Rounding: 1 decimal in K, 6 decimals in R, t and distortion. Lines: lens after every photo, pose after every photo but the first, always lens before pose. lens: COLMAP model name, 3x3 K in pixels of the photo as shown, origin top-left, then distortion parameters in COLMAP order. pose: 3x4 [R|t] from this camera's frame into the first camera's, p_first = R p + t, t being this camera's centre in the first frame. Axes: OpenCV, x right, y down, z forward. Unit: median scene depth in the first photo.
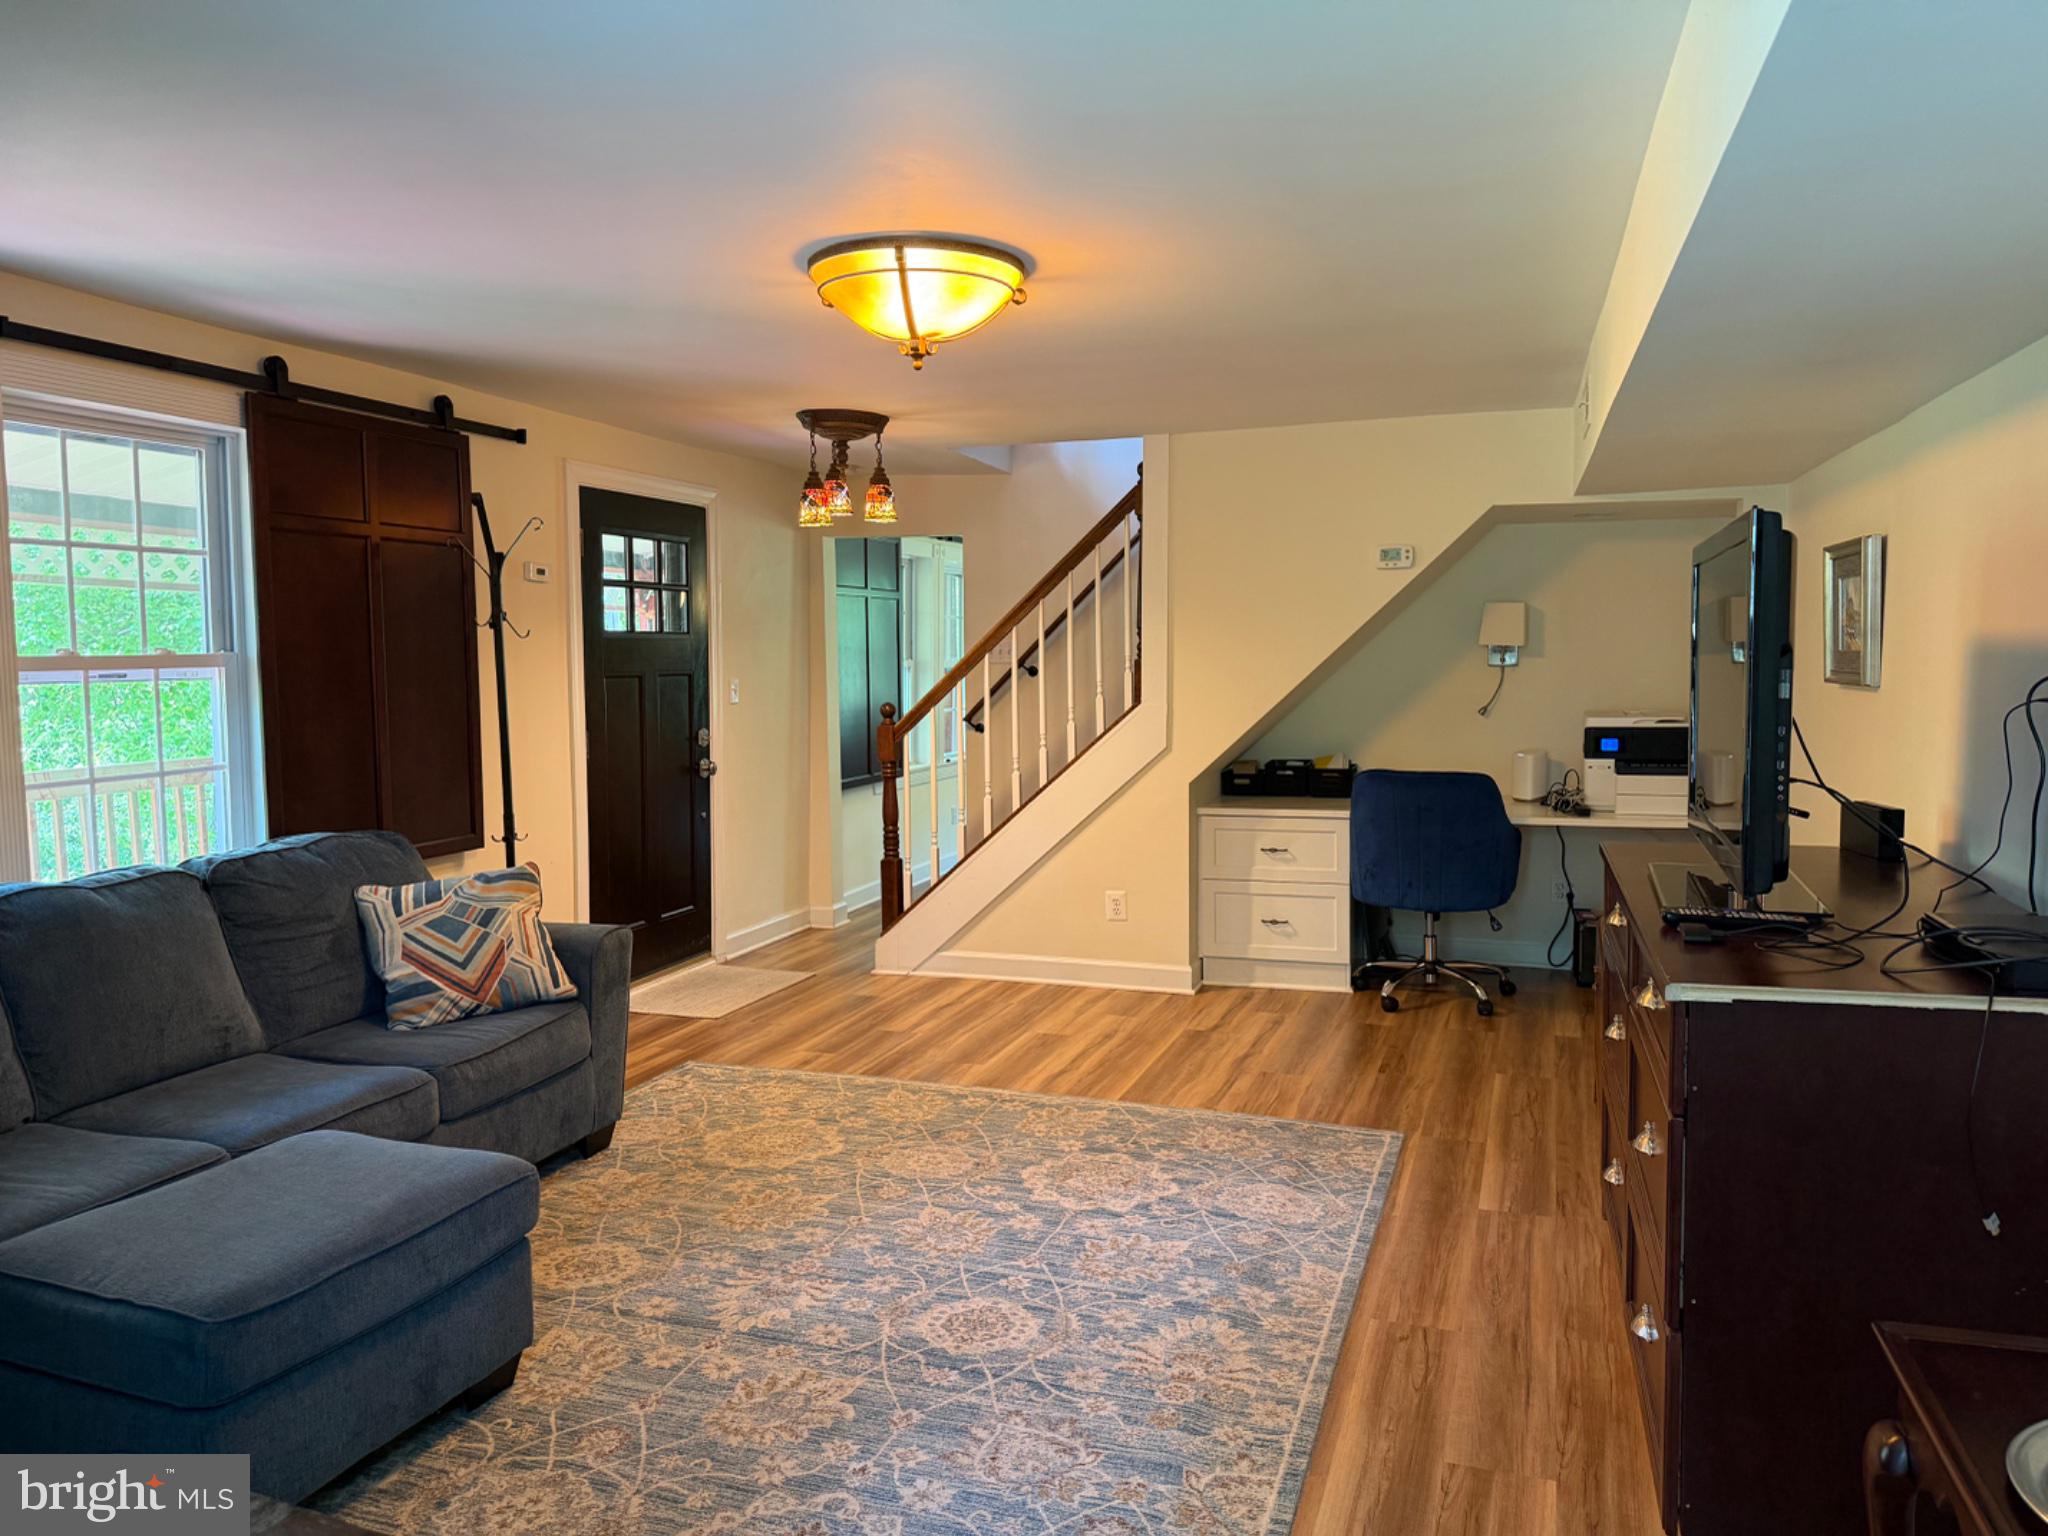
lens RADIAL K [[1418.8, 0, 1011.8], [0, 1418.8, 743.9], [0, 0, 1]] dist [0.095271, -0.142273]
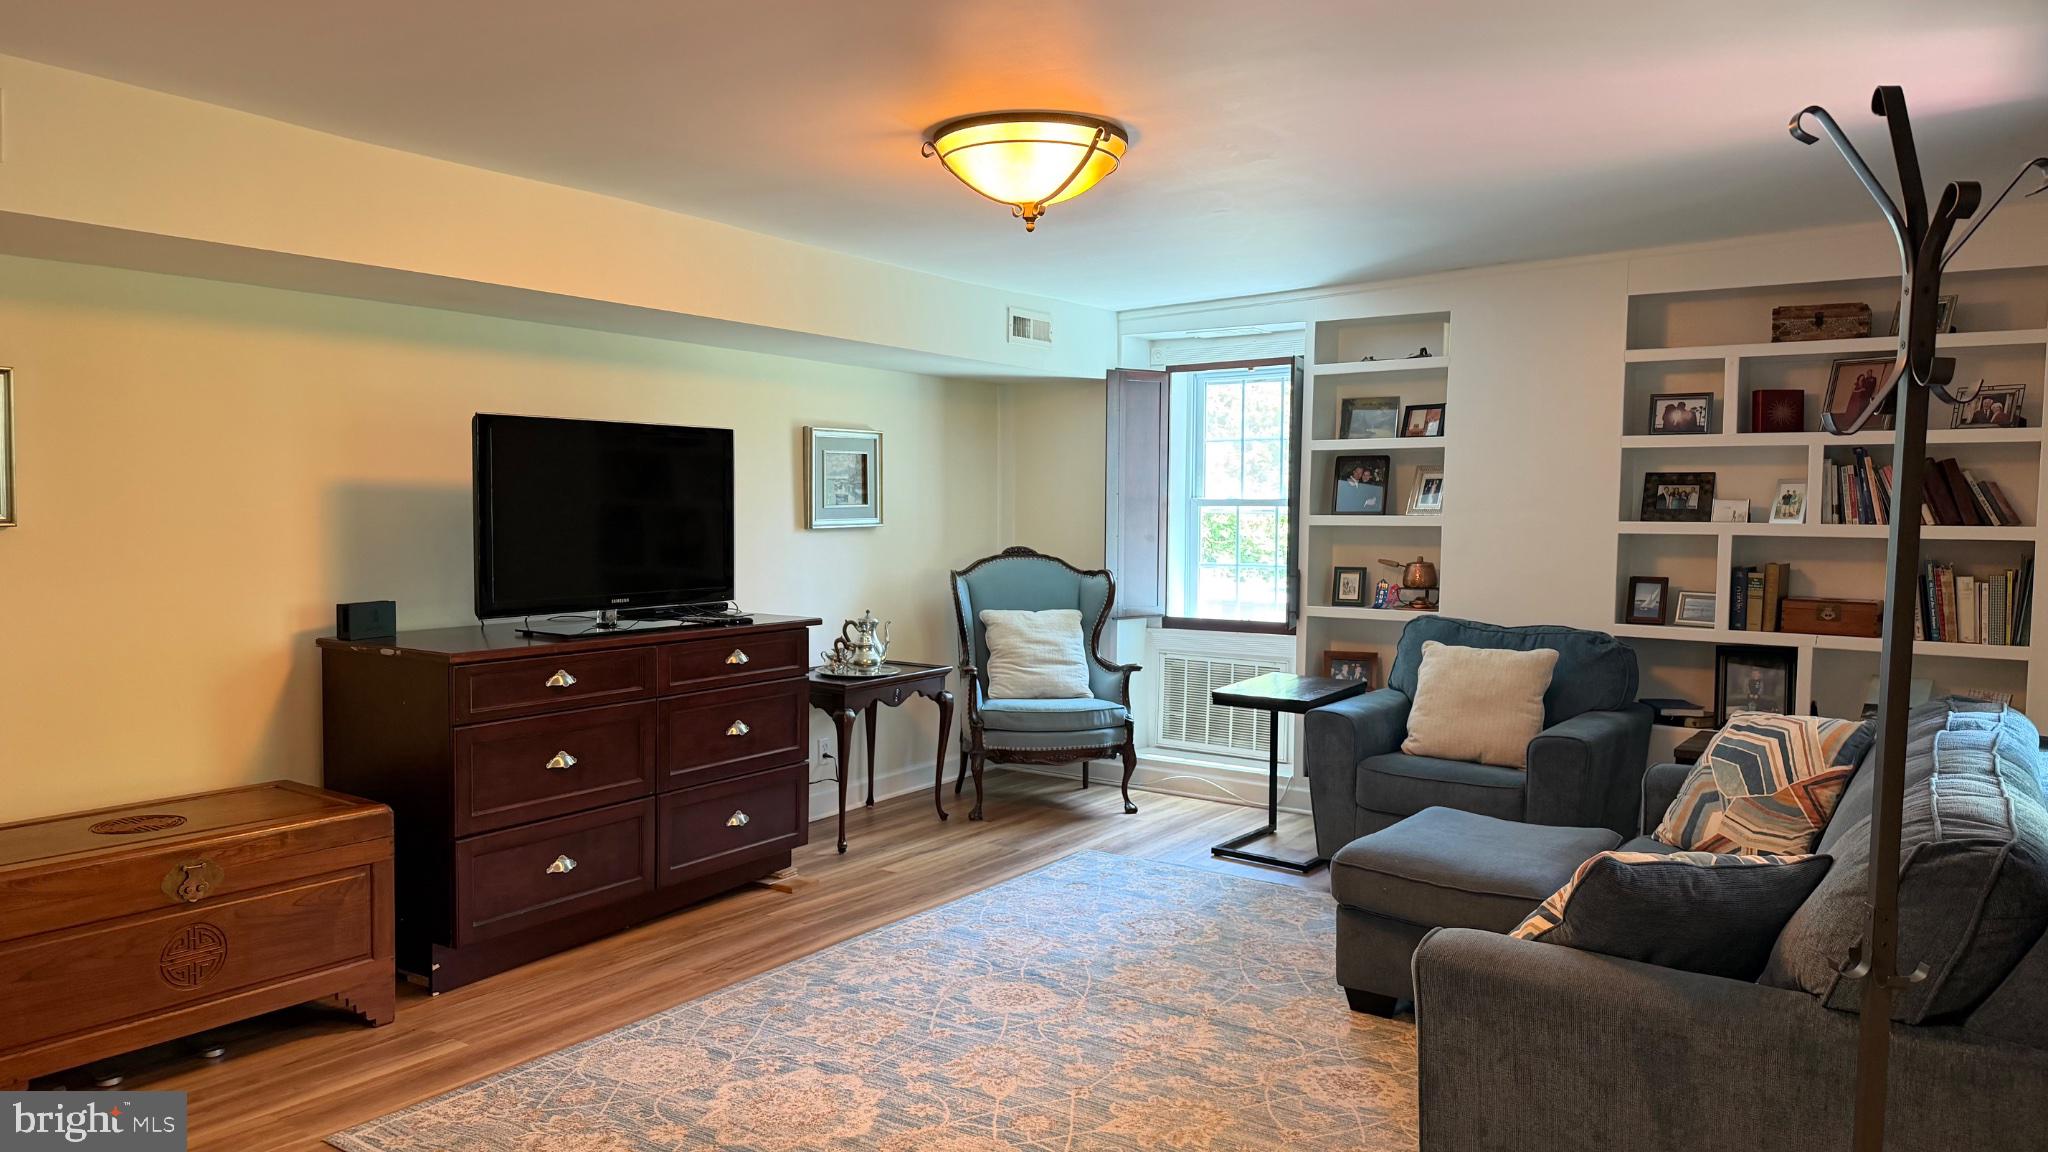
lens RADIAL K [[1417.0, 0, 1028.9], [0, 1417.0, 579.8], [0, 0, 1]] dist [0.092783, -0.126784]
pose [[-0.969100, -0.011482, 0.246401, -0.279381], [0.018622, 0.992660, 0.119500, -0.104232], [-0.245964, 0.120396, -0.961773, 1.730554]]
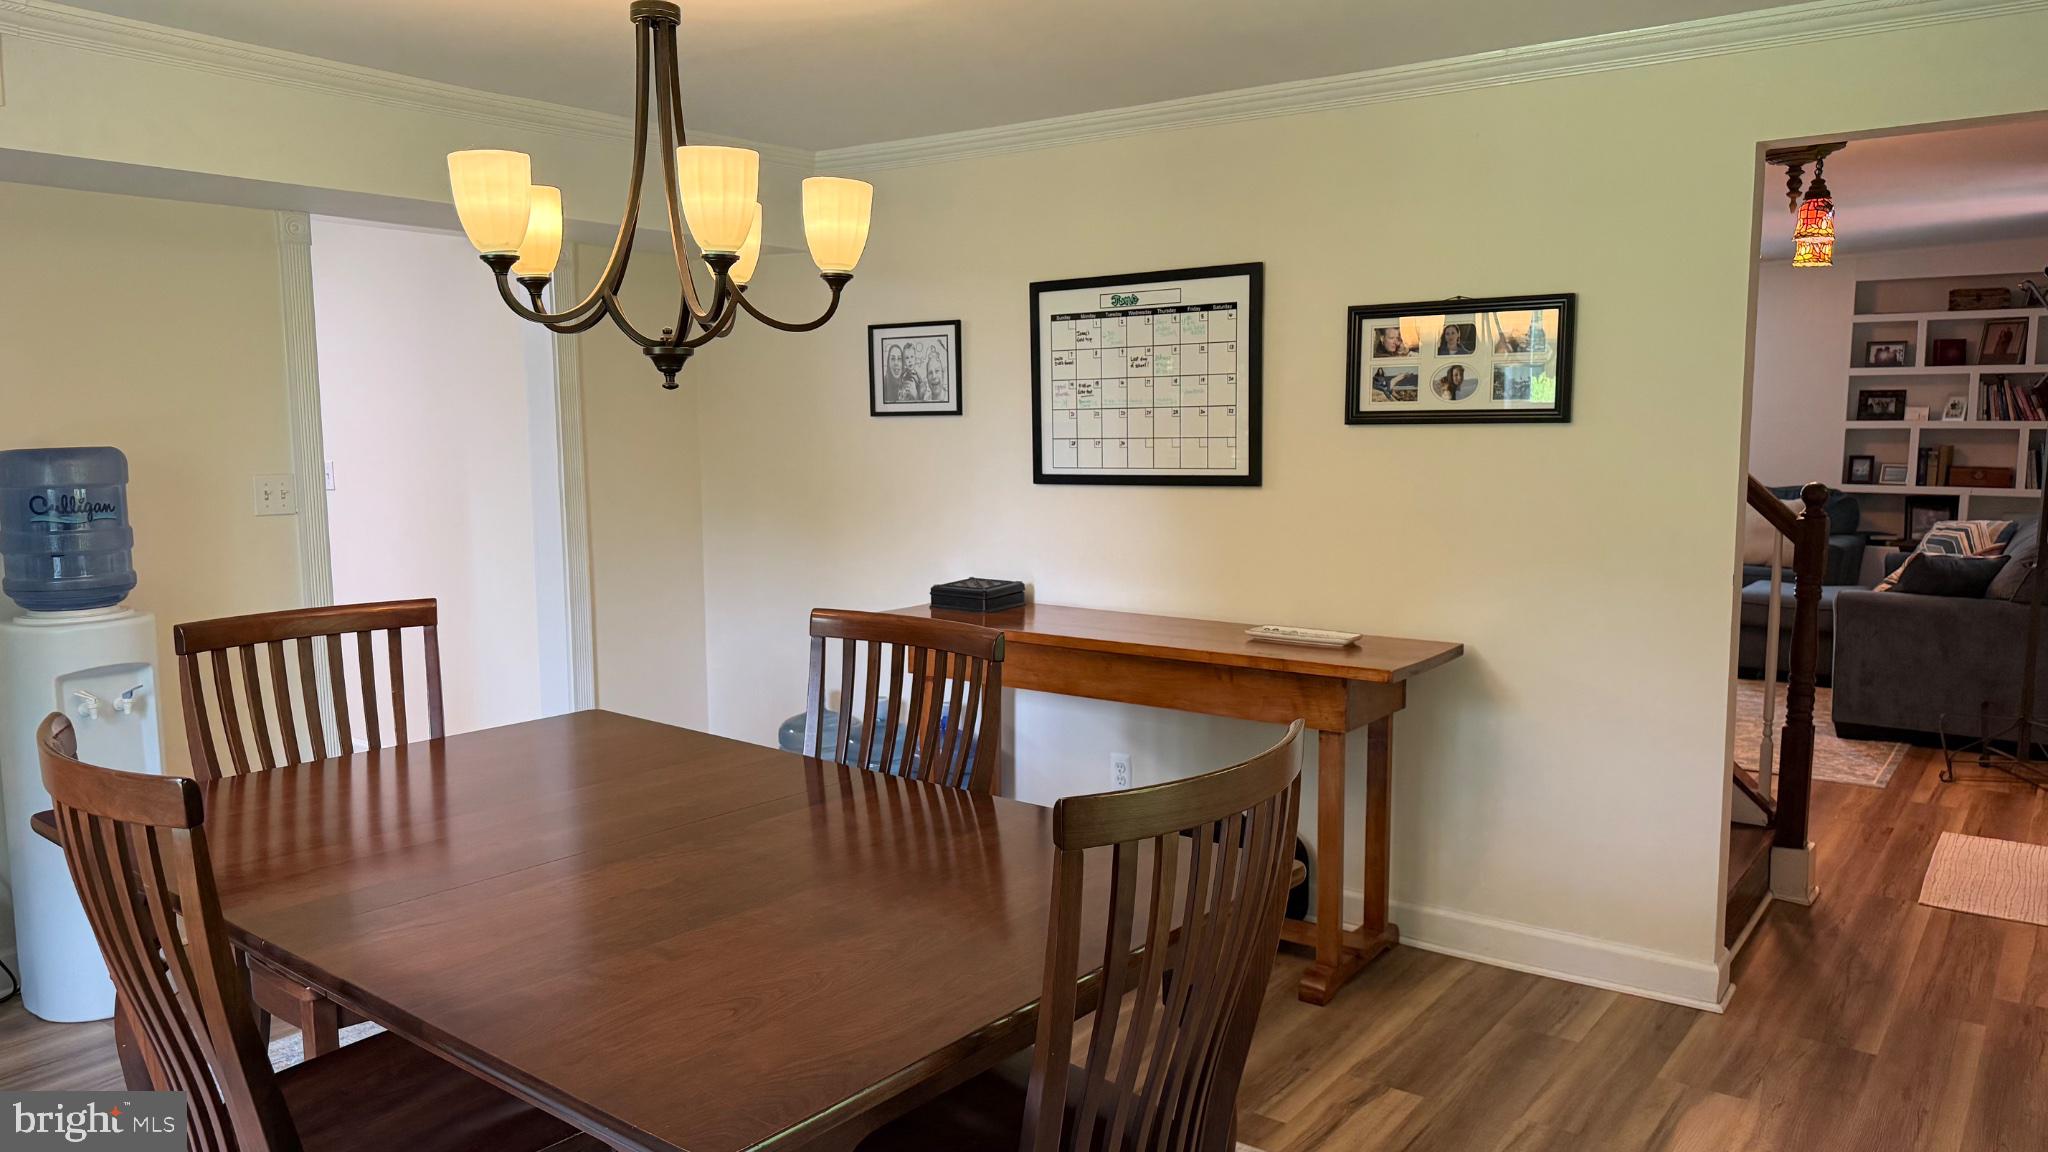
lens RADIAL K [[1417.0, 0, 1002.6], [0, 1417.0, 578.1], [0, 0, 1]] dist [0.092783, -0.126784]
pose [[-0.955261, -0.019492, 0.295120, 0.116529], [0.034376, 0.983746, 0.176246, -0.188006], [-0.293758, 0.178506, -0.939064, 2.840859]]
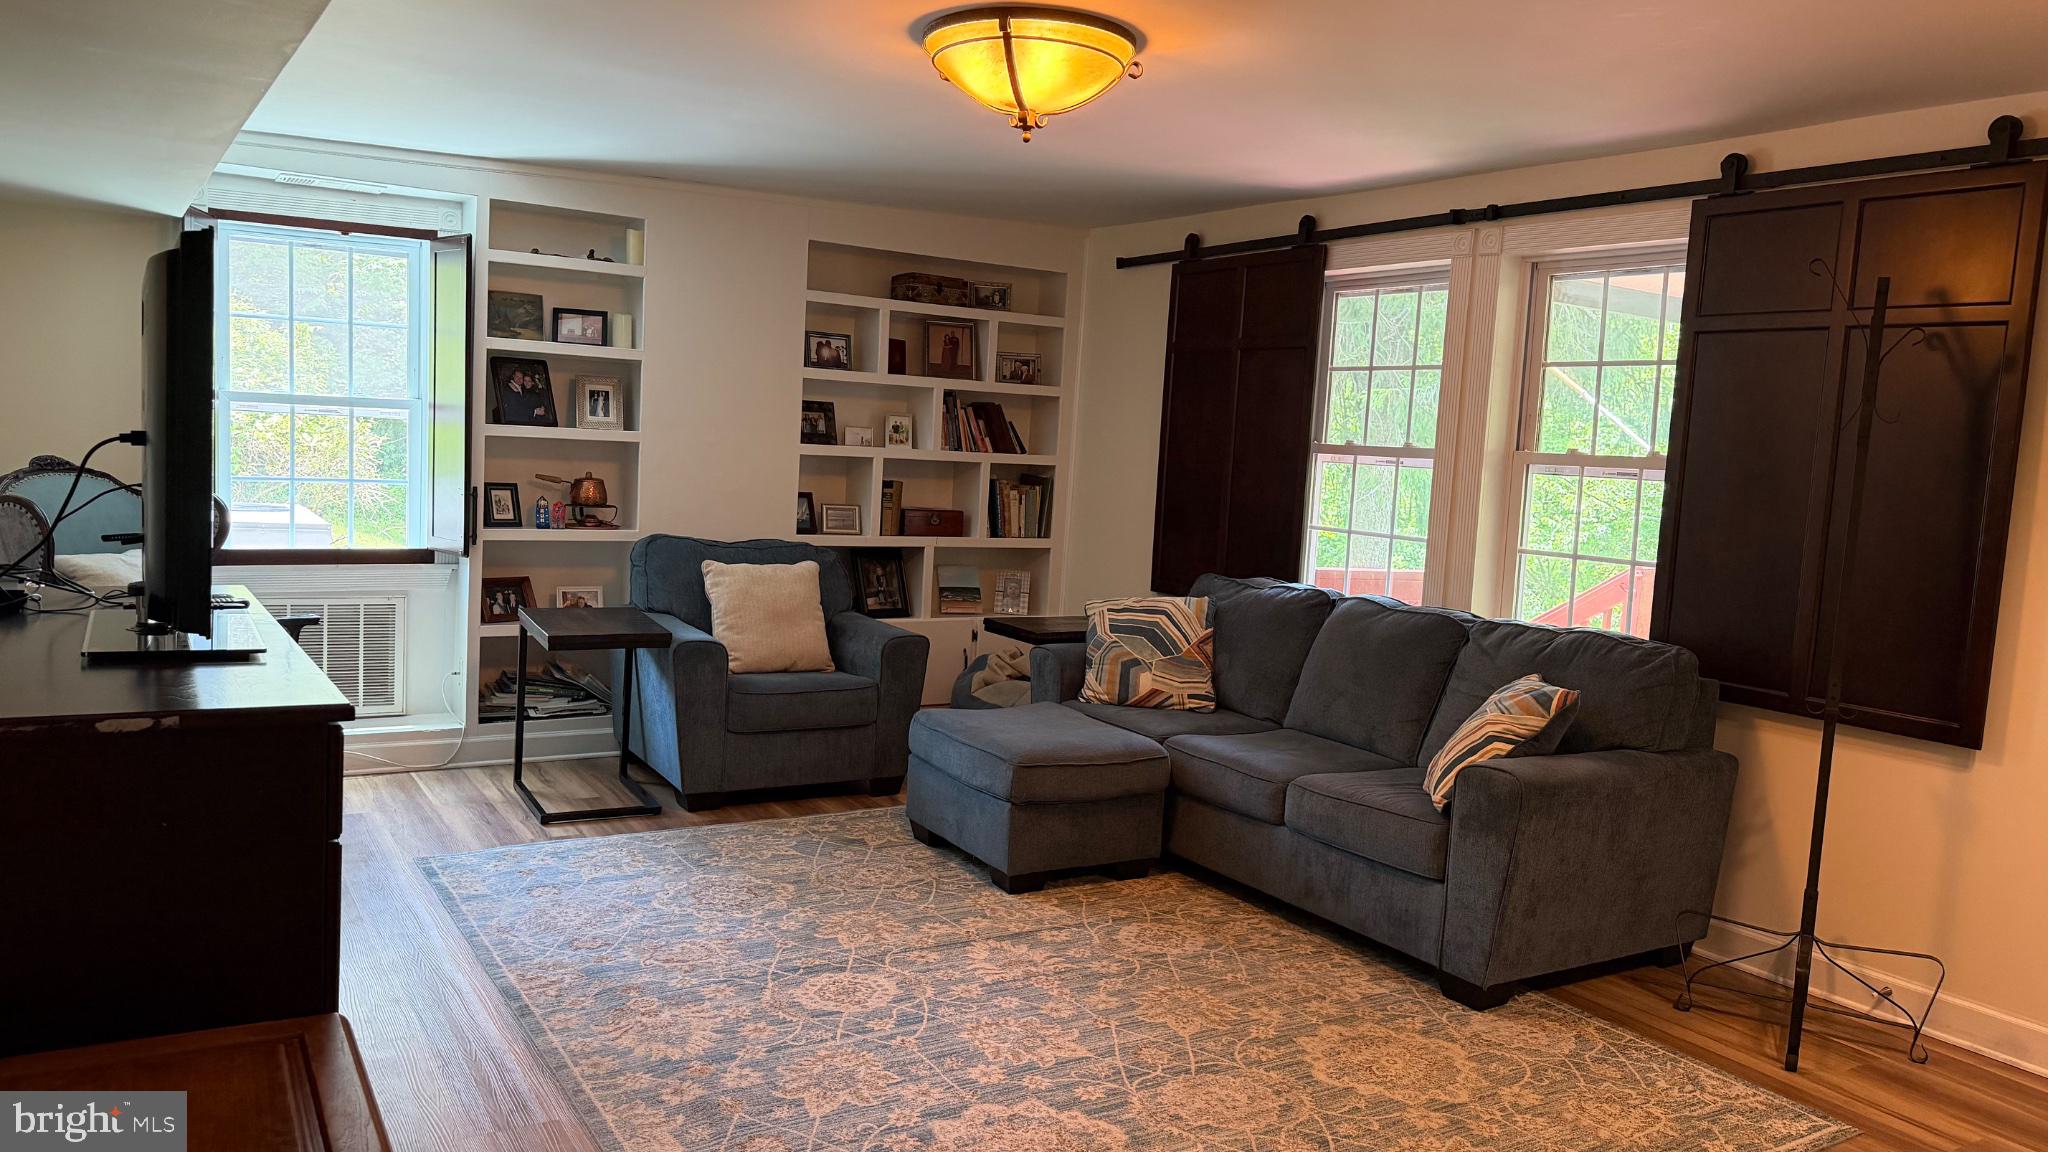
lens RADIAL K [[1417.0, 0, 1022.3], [0, 1417.0, 573.8], [0, 0, 1]] dist [0.092783, -0.126784]
pose [[-0.613481, 0.049381, -0.788164, 0.616162], [-0.101442, 0.984847, 0.140662, -0.084849], [0.783167, 0.166246, -0.599176, 1.370345]]
